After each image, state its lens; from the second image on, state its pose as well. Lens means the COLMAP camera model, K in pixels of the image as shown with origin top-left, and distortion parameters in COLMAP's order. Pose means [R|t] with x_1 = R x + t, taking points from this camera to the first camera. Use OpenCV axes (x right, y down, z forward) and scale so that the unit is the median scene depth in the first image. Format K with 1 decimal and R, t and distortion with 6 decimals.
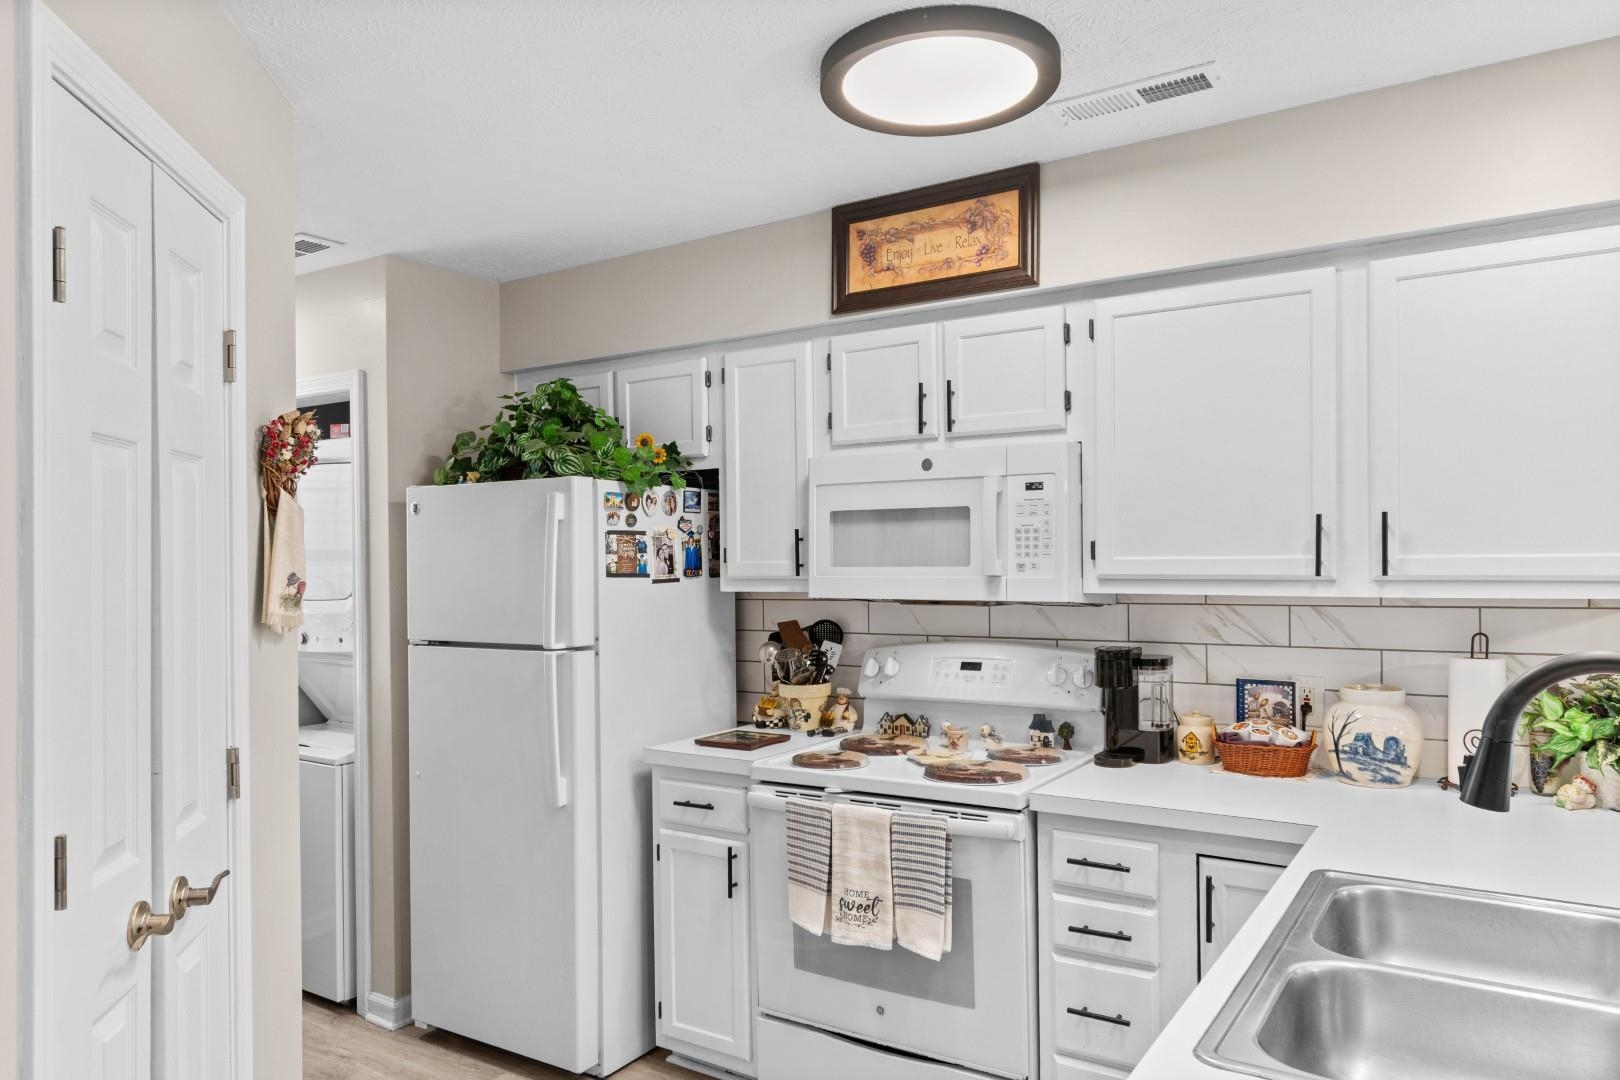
lens RADIAL K [[1077.2, 0, 807.4], [0, 1077.2, 565.2], [0, 0, 1]] dist [0.006965, 0.002570]
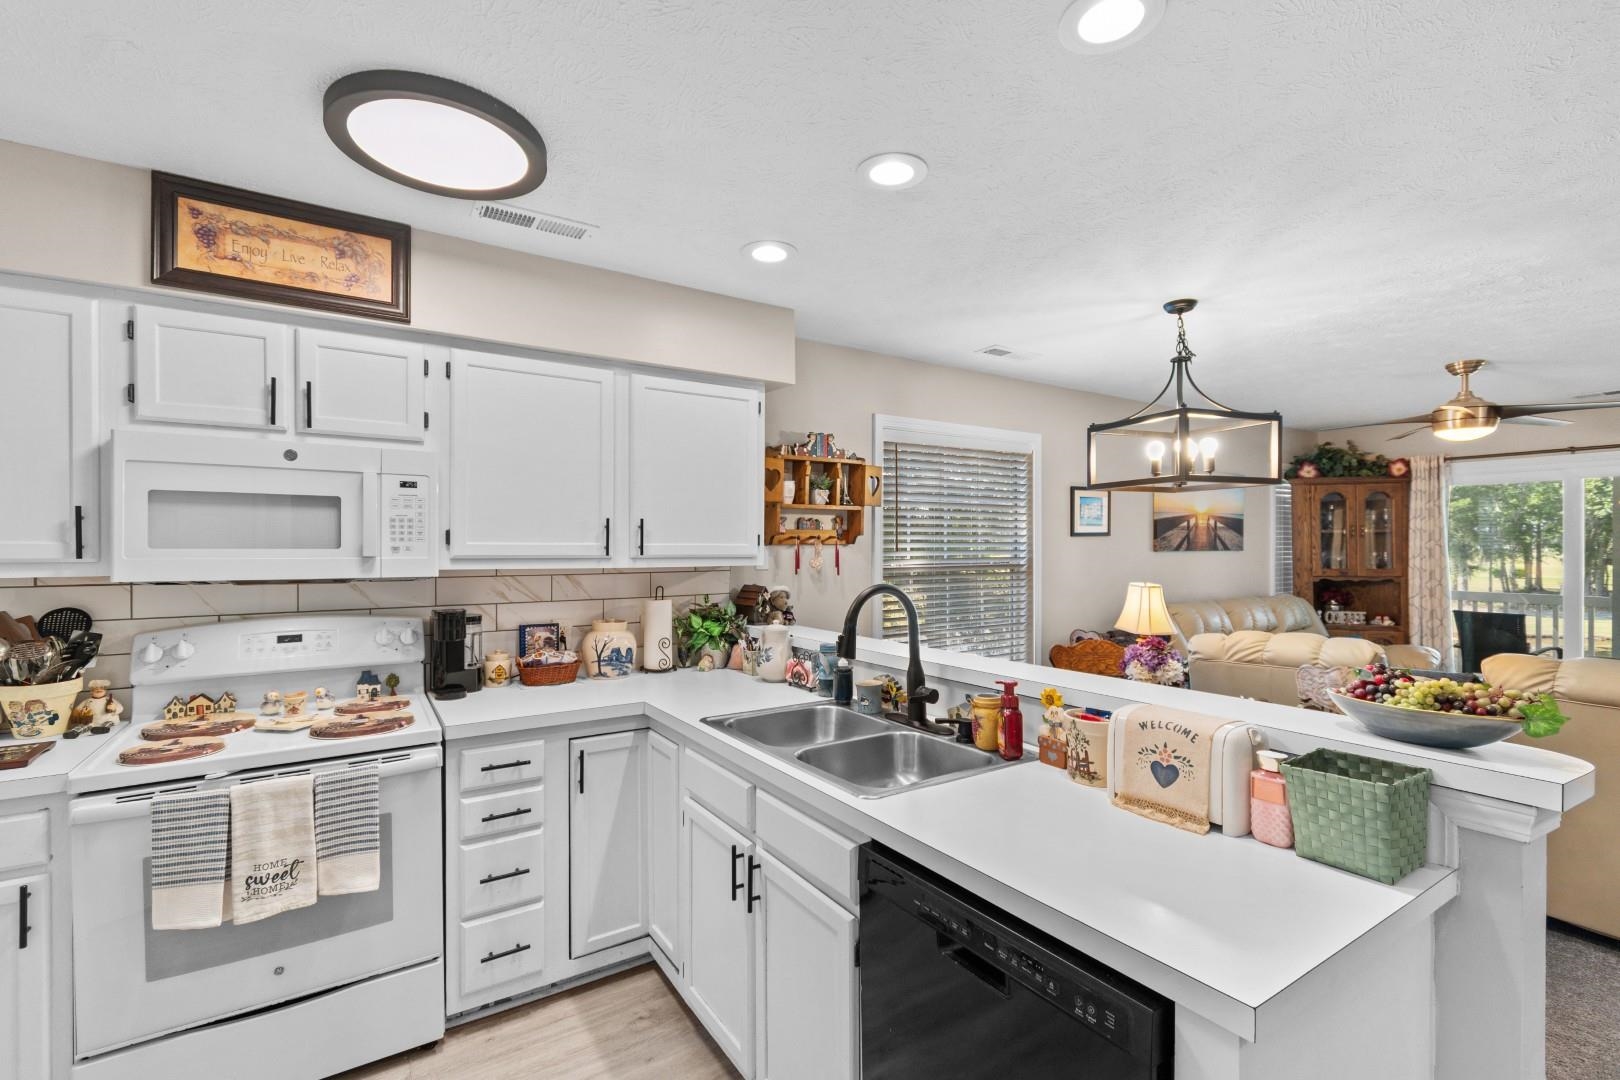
lens RADIAL K [[715.2, 0, 819.0], [0, 715.2, 550.6], [0, 0, 1]] dist [-0.000212, -0.001896]
pose [[0.391977, 0.003458, 0.919969, -0.346246], [-0.001214, 0.999994, -0.003241, 0.004796], [-0.919974, 0.000153, 0.391978, 0.229091]]
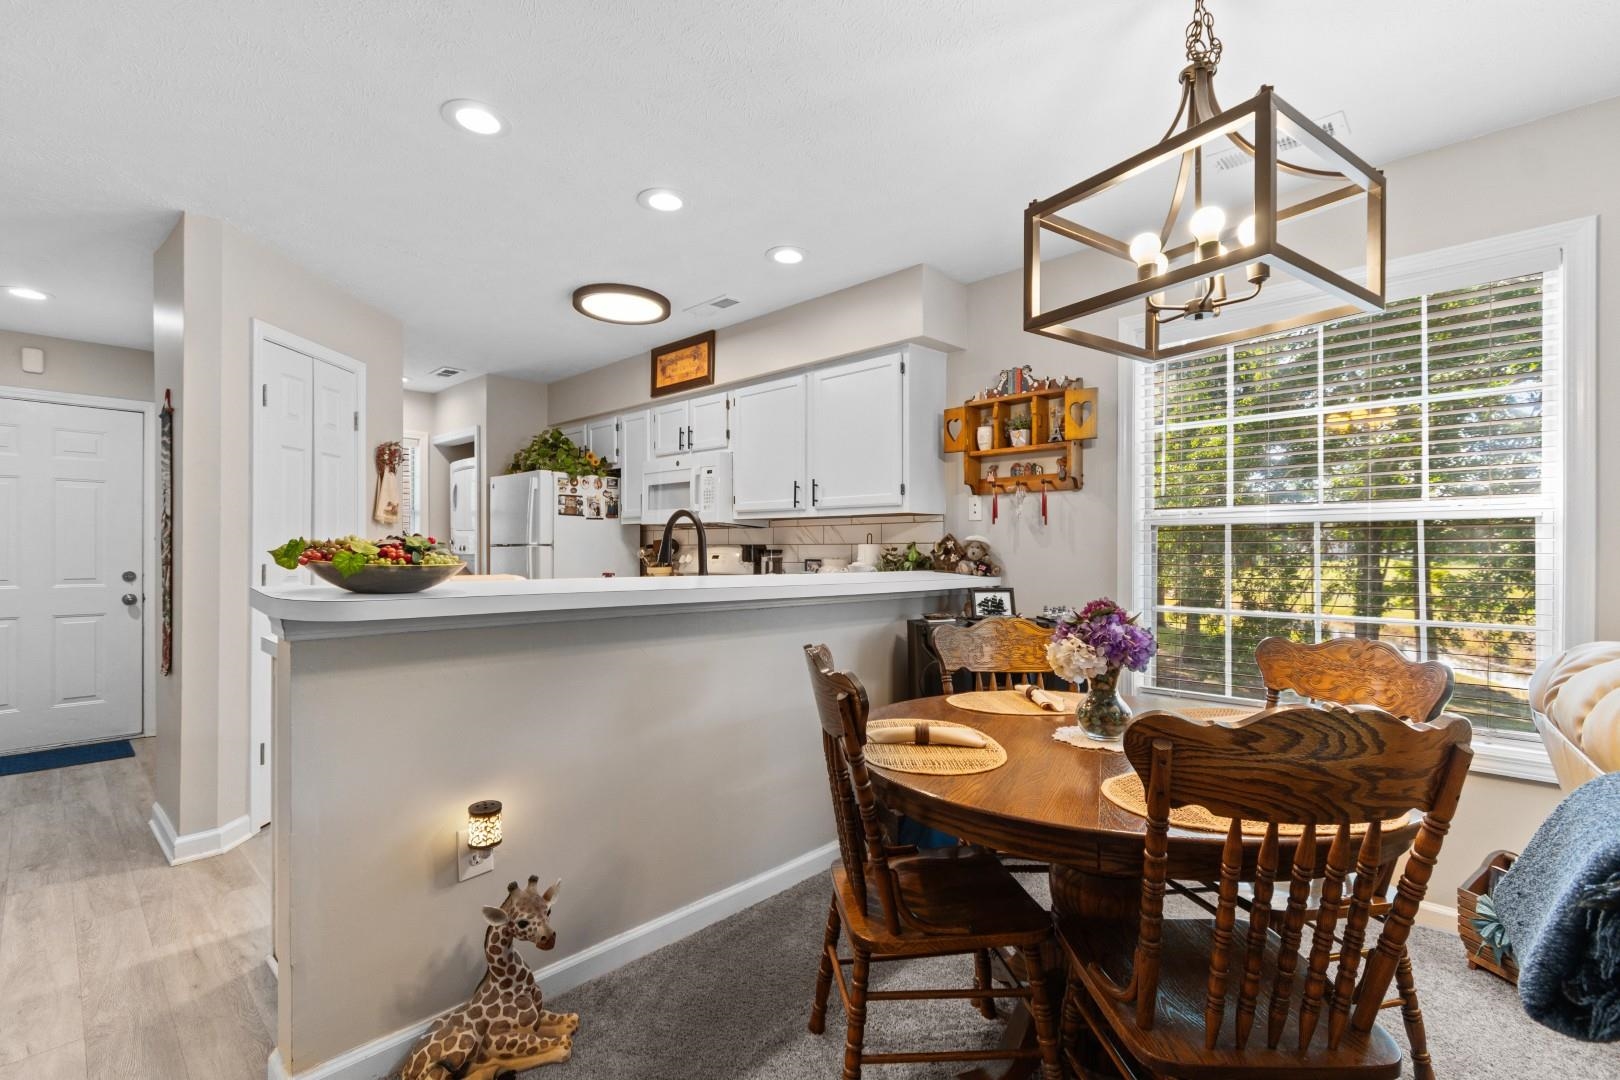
lens RADIAL K [[715.2, 0, 814.9], [0, 715.2, 554.7], [0, 0, 1]] dist [-0.000212, -0.001896]
pose [[0.985718, 0.014986, -0.167738, 0.656046], [-0.014467, 0.999886, 0.004312, 0.088319], [0.167783, -0.001824, 0.985822, -0.436115]]
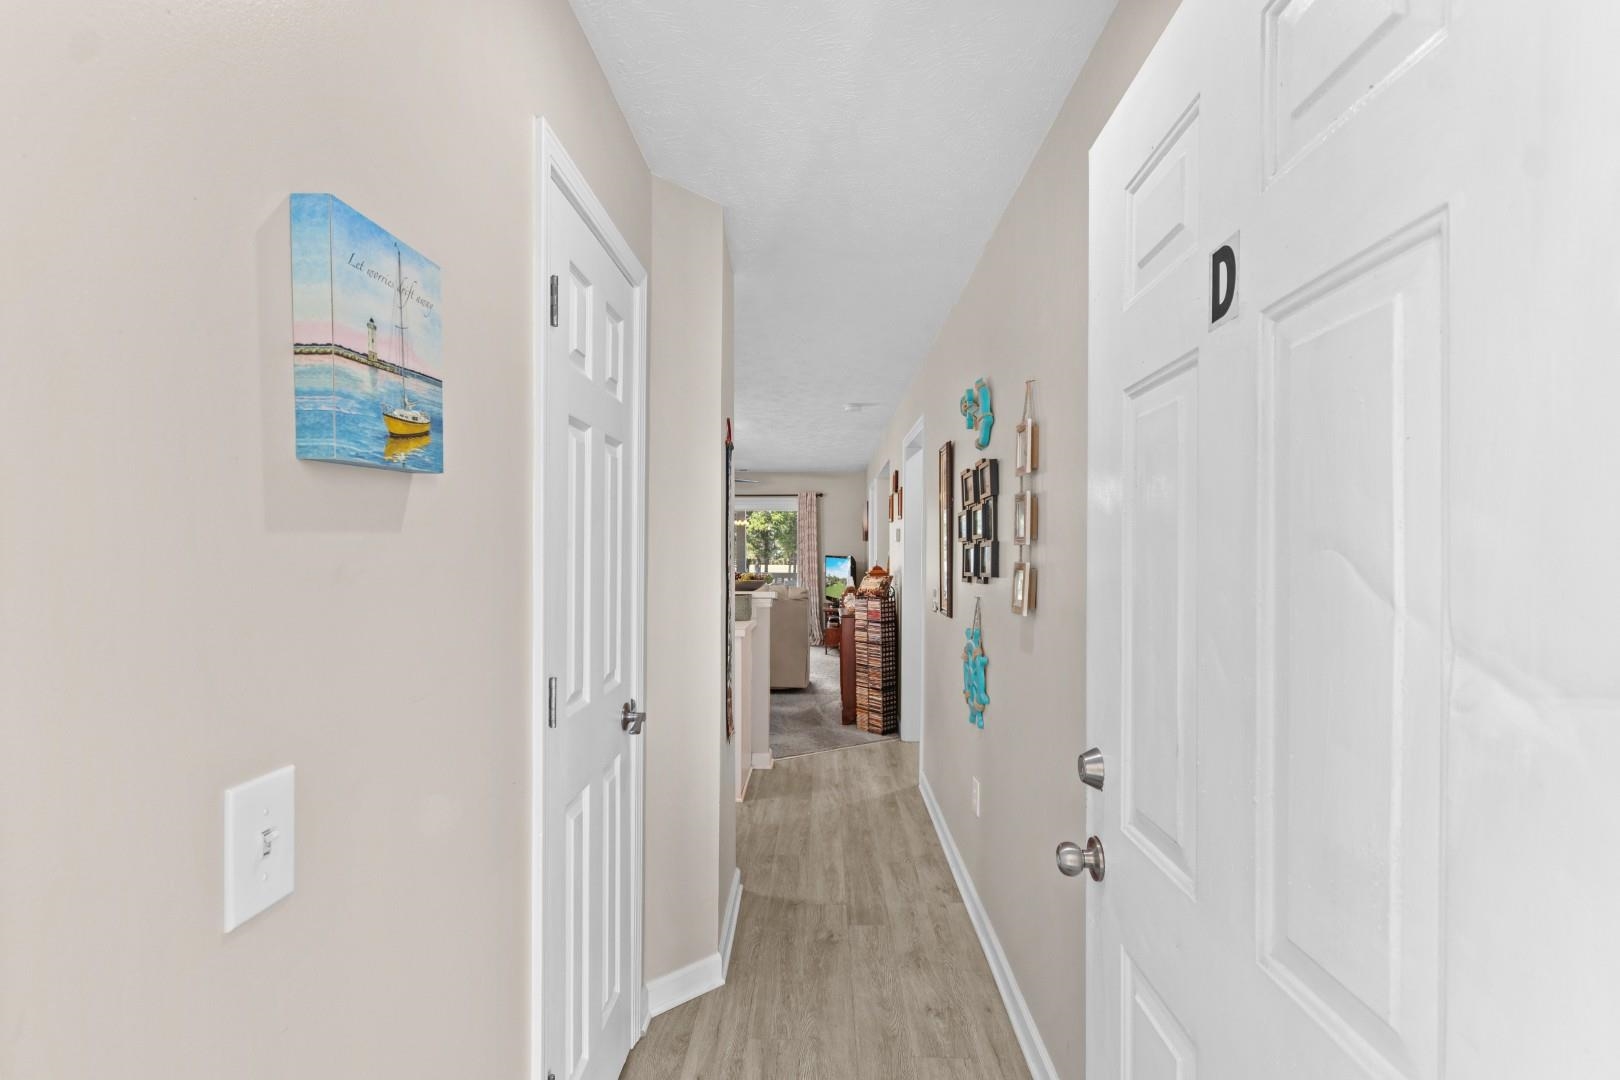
lens RADIAL K [[715.2, 0, 807.9], [0, 715.2, 547.7], [0, 0, 1]] dist [-0.000212, -0.001896]
pose [[-0.526703, 0.006969, 0.850021, -2.658950], [0.003375, 0.999976, -0.006107, -0.008311], [-0.850043, -0.000348, -0.526713, 1.723077]]
